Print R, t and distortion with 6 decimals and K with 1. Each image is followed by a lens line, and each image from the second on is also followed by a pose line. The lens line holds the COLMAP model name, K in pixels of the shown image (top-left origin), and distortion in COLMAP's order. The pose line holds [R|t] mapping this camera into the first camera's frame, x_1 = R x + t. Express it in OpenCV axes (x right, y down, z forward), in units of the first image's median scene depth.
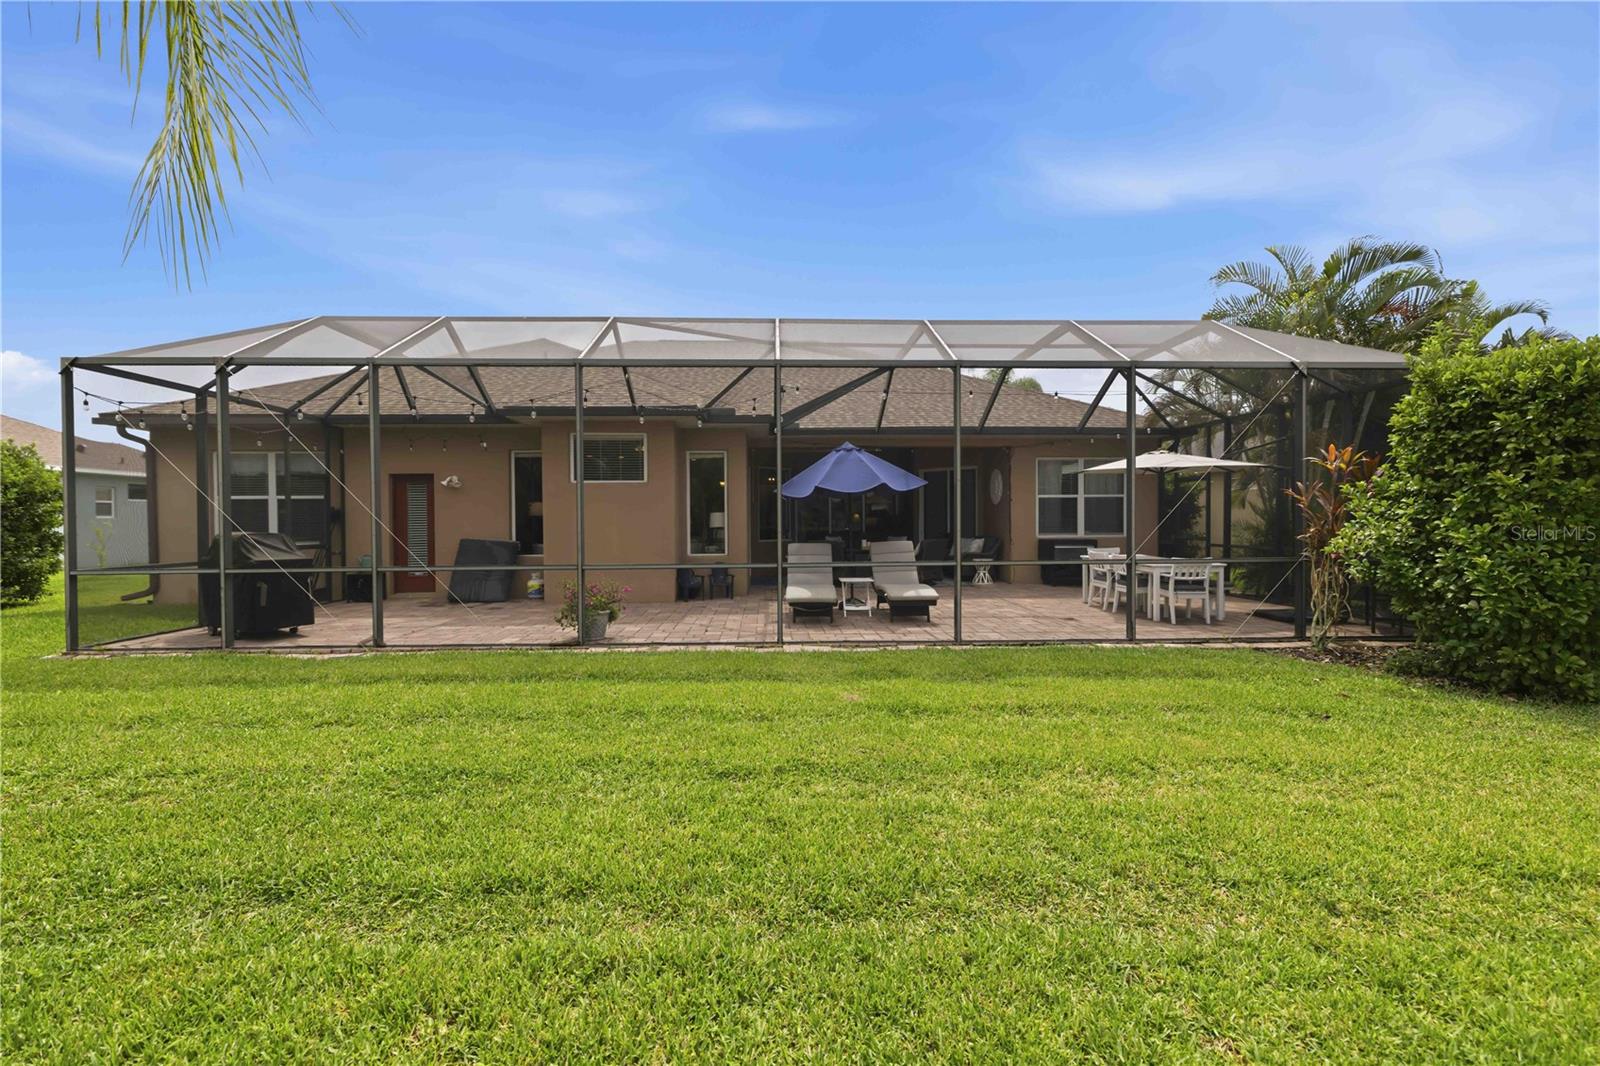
lens RADIAL K [[693.9, 0, 811.8], [0, 693.9, 533.6], [0, 0, 1]] dist [-0.001499, -0.000343]
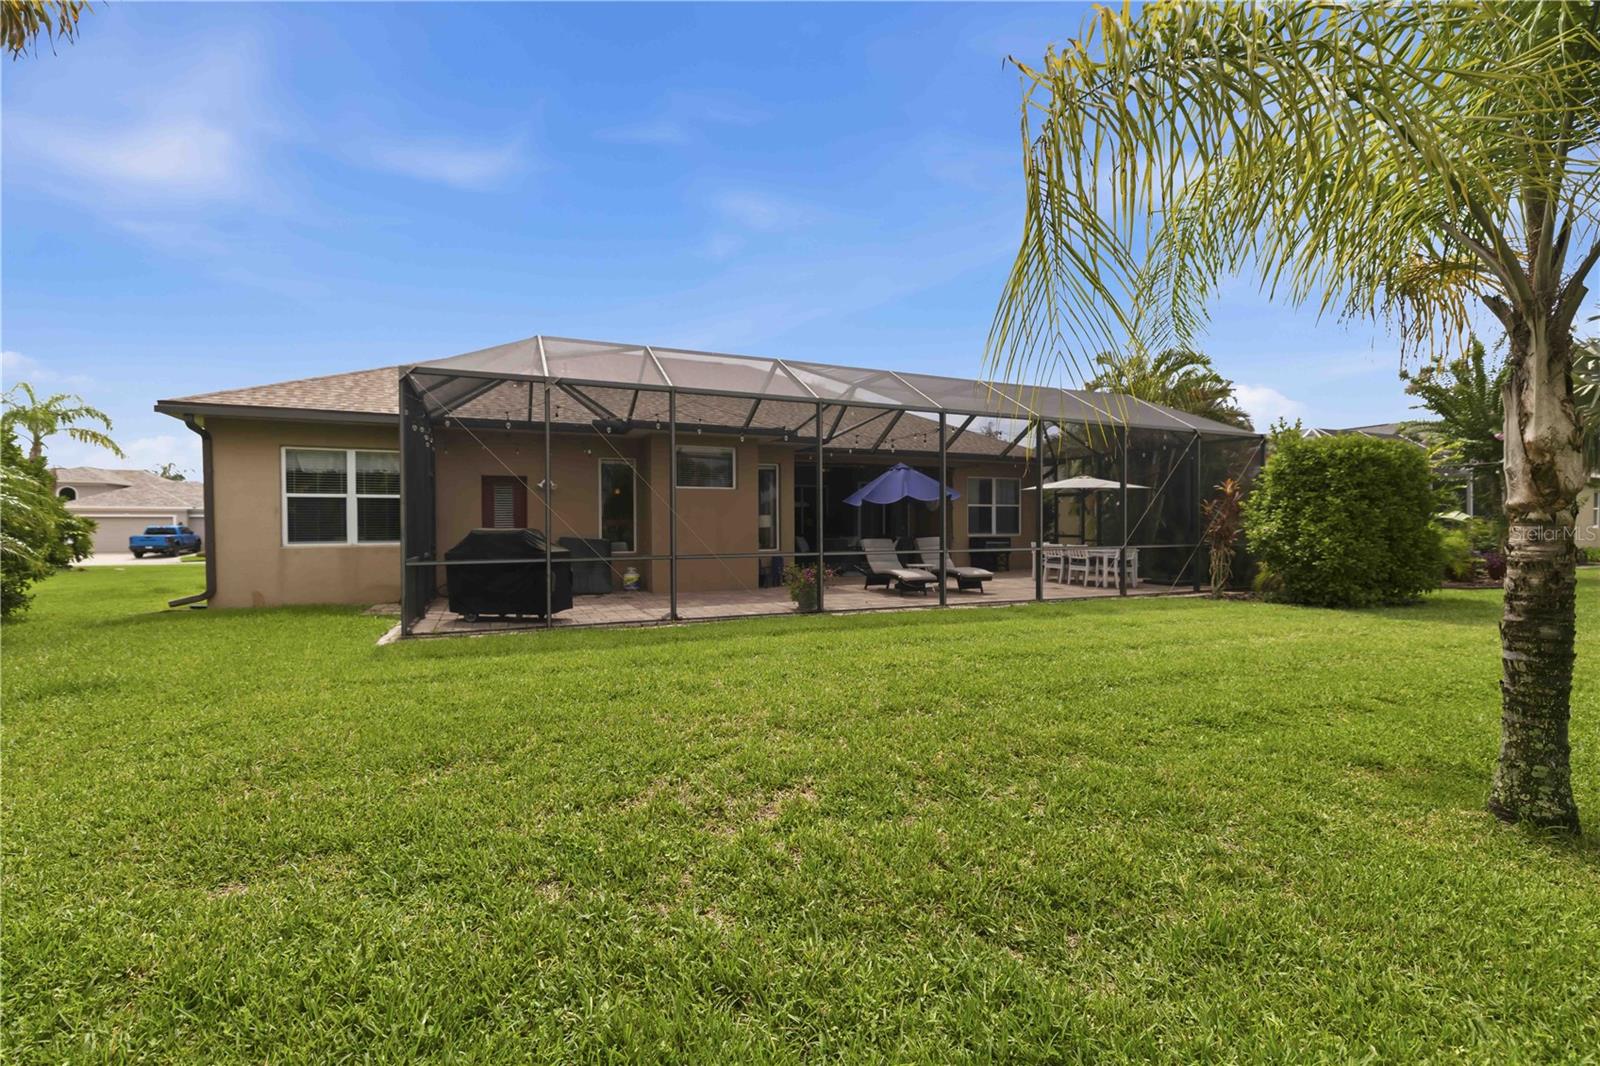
lens RADIAL K [[693.9, 0, 797.7], [0, 693.9, 534.1], [0, 0, 1]] dist [-0.001499, -0.000343]
pose [[0.929433, -0.001135, 0.368989, -0.598985], [0.004722, 0.999950, -0.008817, 0.015076], [-0.368961, 0.009937, 0.929392, -0.158278]]
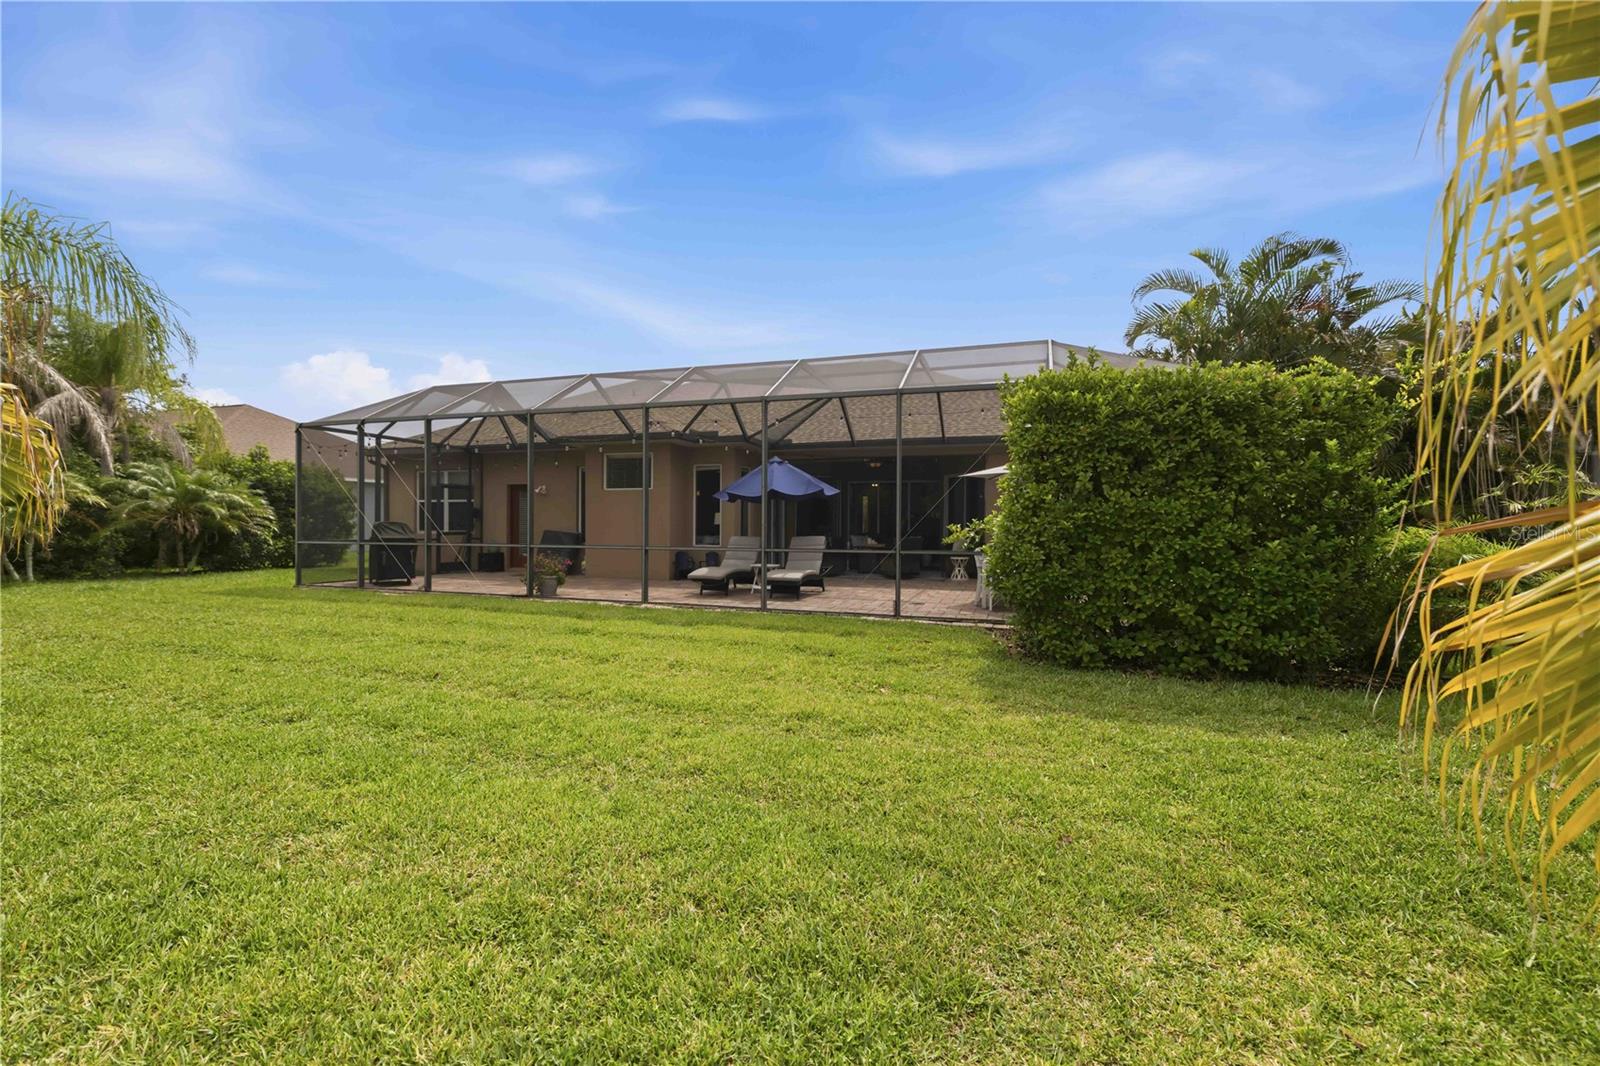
lens RADIAL K [[693.9, 0, 800.2], [0, 693.9, 529.2], [0, 0, 1]] dist [-0.001499, -0.000343]
pose [[0.936570, 0.012517, -0.350257, 0.514680], [-0.017915, 0.999765, -0.012177, 0.015199], [0.350022, 0.017679, 0.936574, -0.157294]]
